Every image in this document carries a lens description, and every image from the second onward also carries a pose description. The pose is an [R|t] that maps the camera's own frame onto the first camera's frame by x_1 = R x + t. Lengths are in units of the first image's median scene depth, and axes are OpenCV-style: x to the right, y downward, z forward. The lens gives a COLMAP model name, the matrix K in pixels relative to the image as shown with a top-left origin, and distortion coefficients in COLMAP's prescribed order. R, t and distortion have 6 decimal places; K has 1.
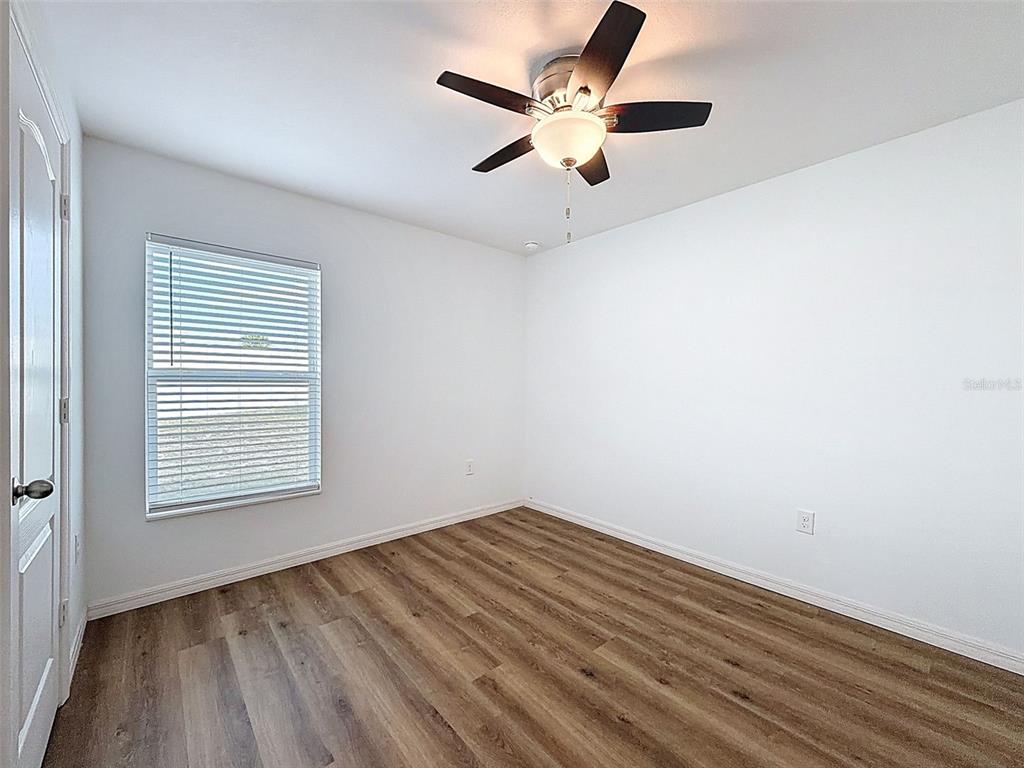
lens RADIAL K [[410.5, 0, 512.9], [0, 410.5, 385.5], [0, 0, 1]] dist [-0.000684, 0.000136]
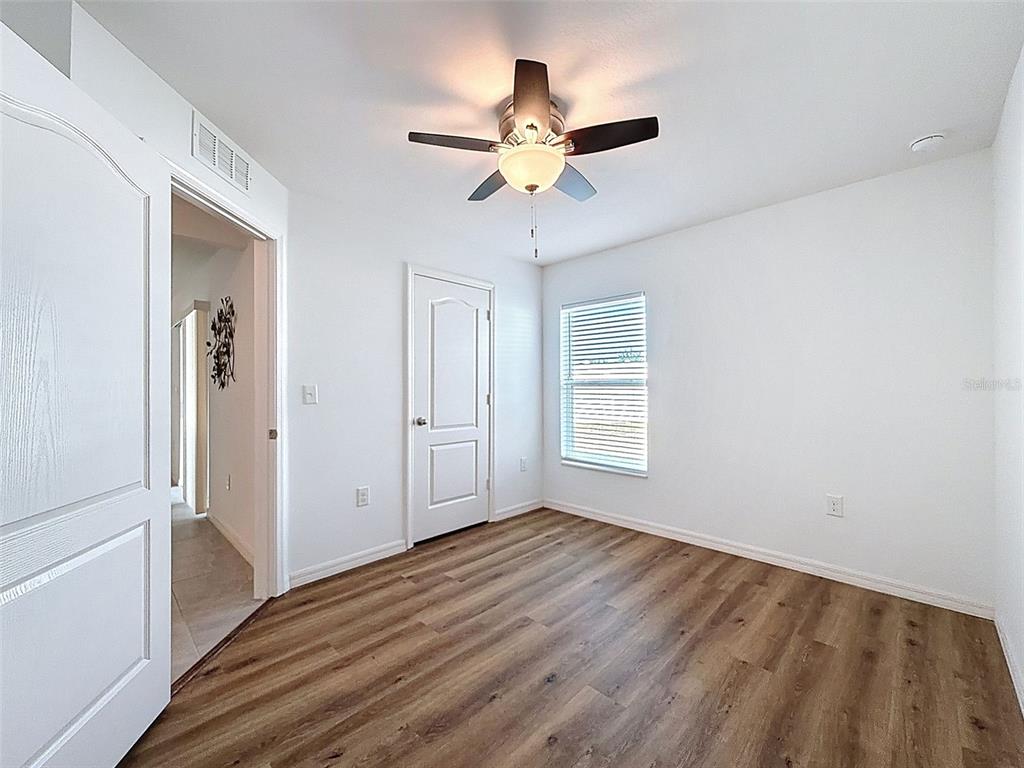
lens RADIAL K [[410.5, 0, 512.9], [0, 410.5, 385.5], [0, 0, 1]] dist [-0.000684, 0.000136]
pose [[0.091262, -0.007979, -0.995795, 0.759859], [-0.003477, 0.999959, -0.008331, 0.000083], [0.995821, 0.004222, 0.091230, 0.529651]]
